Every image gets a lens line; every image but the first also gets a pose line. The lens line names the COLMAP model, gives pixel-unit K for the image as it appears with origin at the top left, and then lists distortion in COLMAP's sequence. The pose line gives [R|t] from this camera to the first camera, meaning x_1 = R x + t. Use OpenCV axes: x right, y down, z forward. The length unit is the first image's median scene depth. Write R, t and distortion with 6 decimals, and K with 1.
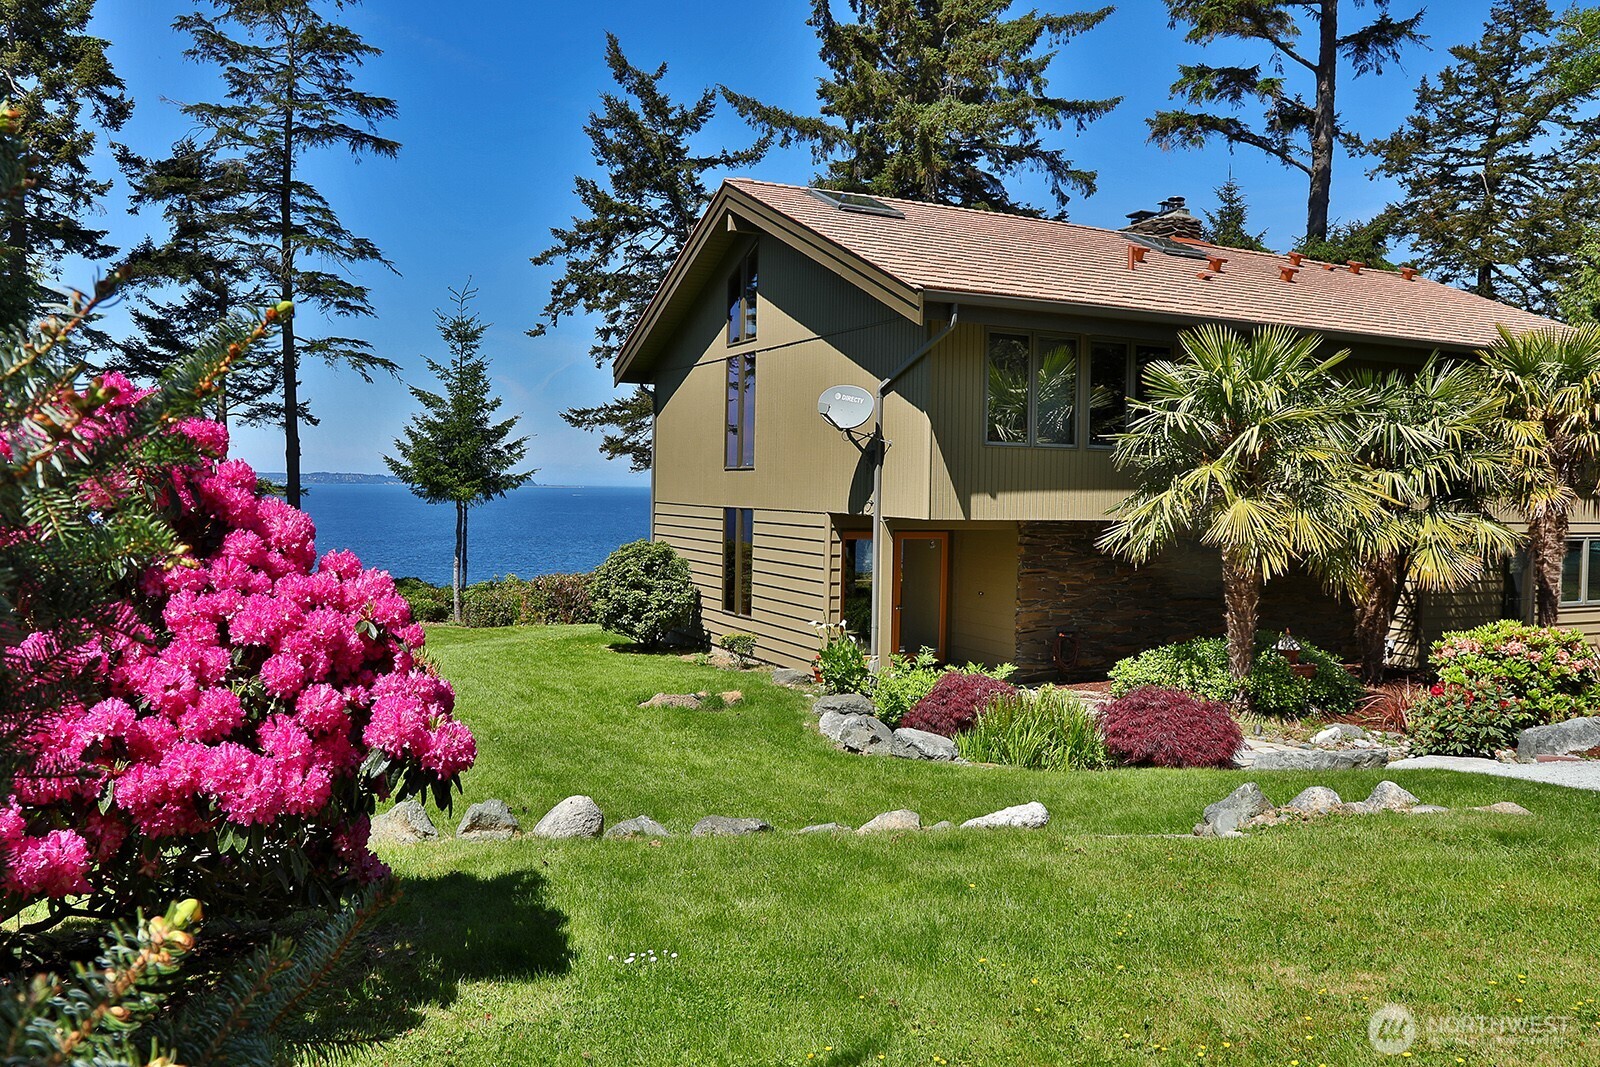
lens RADIAL K [[1266.3, 0, 800.0], [0, 1266.3, 533.5], [0, 0, 1]] dist [-0.064445, 0.012762]
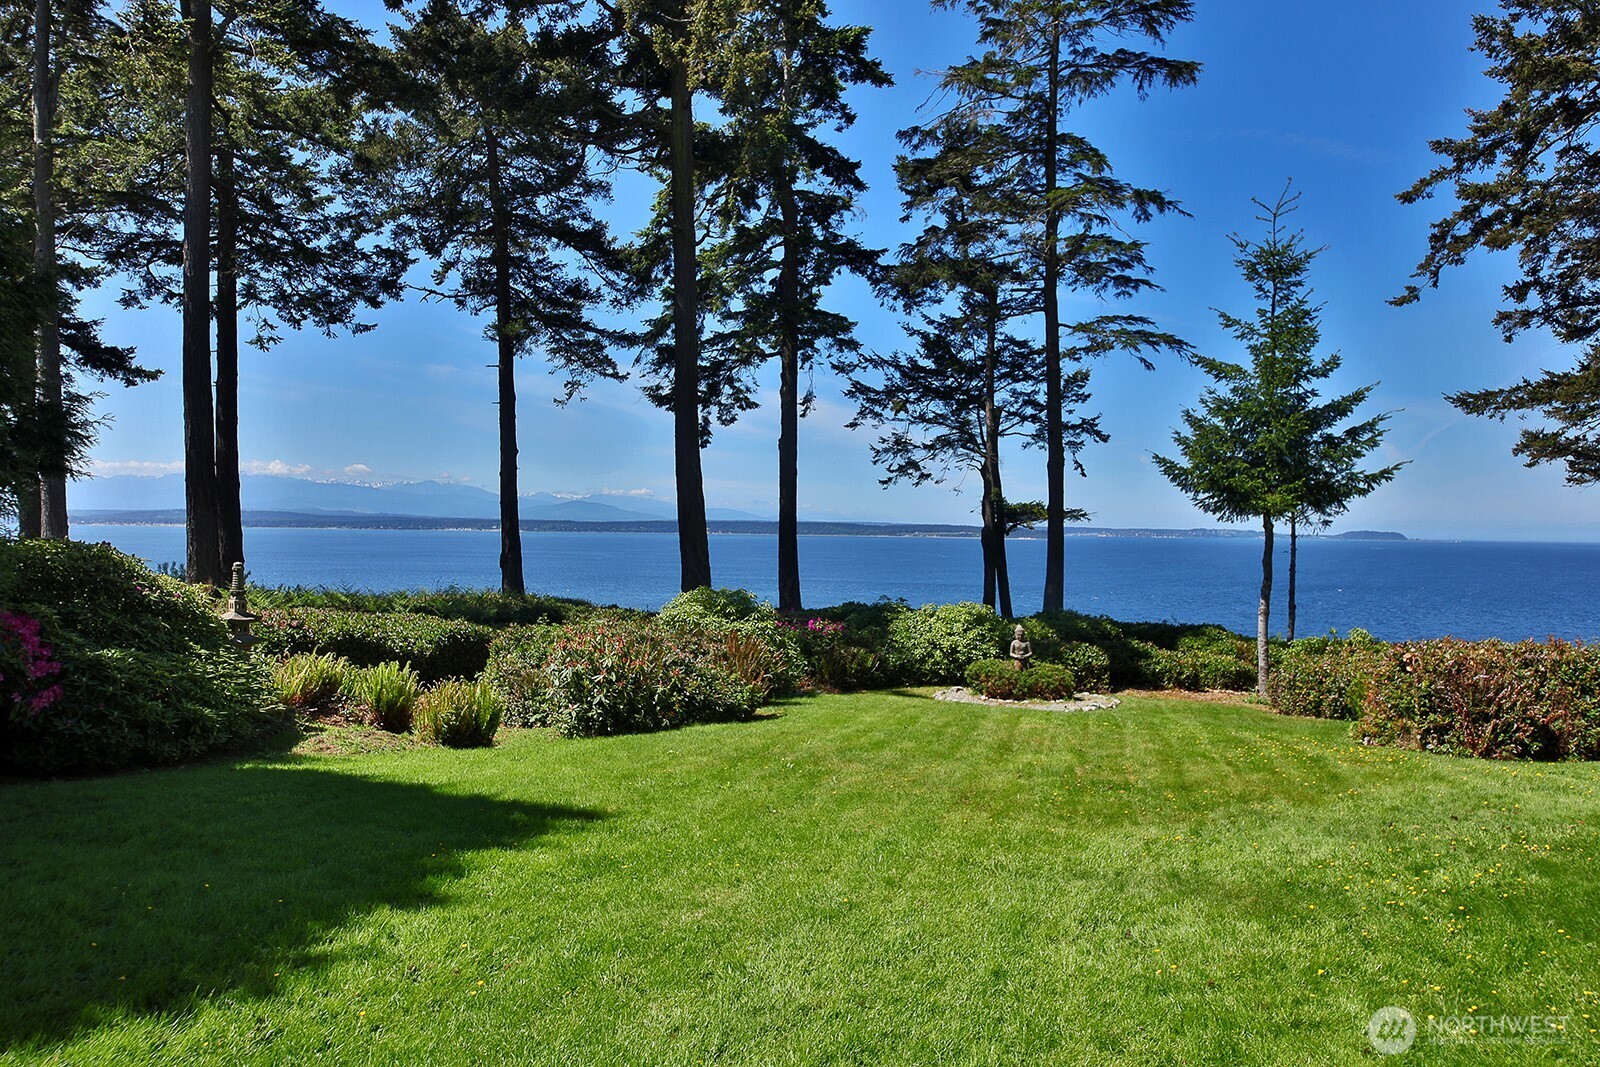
lens RADIAL K [[971.4, 0, 800.0], [0, 971.4, 533.5], [0, 0, 1]] dist [0.058965, -0.052127]
pose [[0.726448, -0.004055, -0.687210, -0.084951], [-0.027824, 0.998989, -0.035307, 0.008008], [0.686658, 0.044770, 0.725600, 0.415708]]
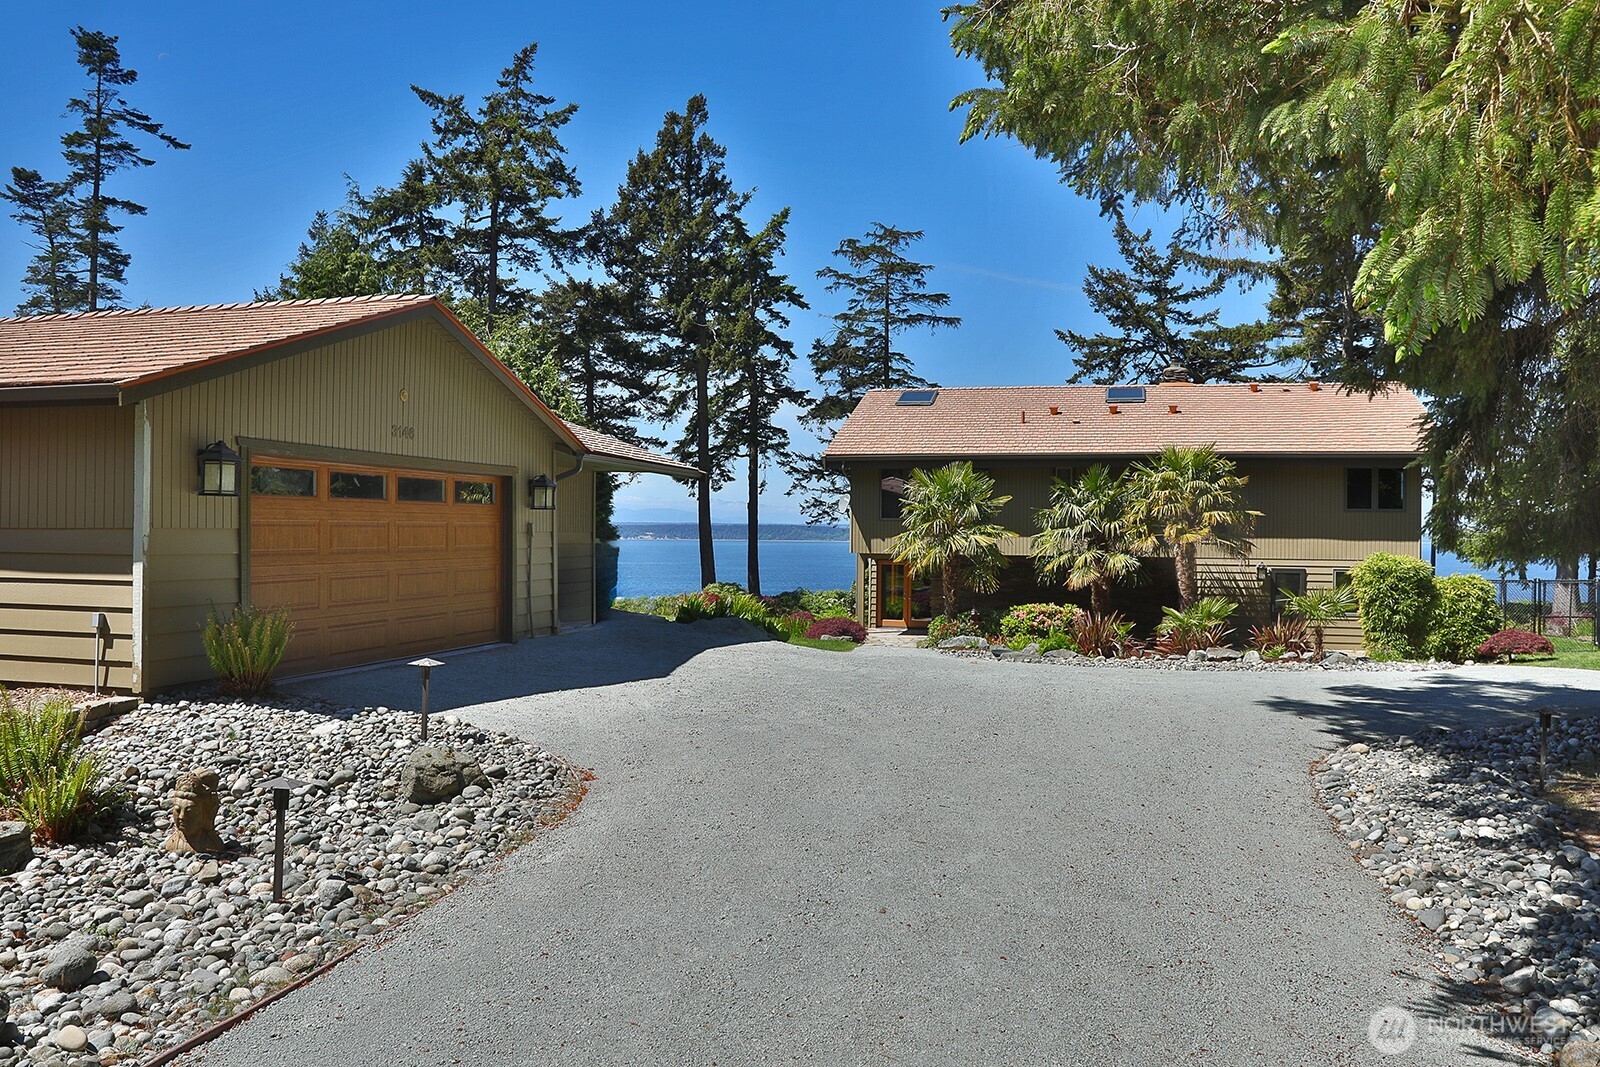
lens RADIAL K [[1266.3, 0, 800.0], [0, 1266.3, 533.5], [0, 0, 1]] dist [-0.064445, 0.012762]
pose [[0.748582, -0.003213, -0.663035, 0.581603], [-0.019758, 0.999436, -0.027150, -0.001888], [0.662748, 0.033425, 0.748096, -0.292736]]
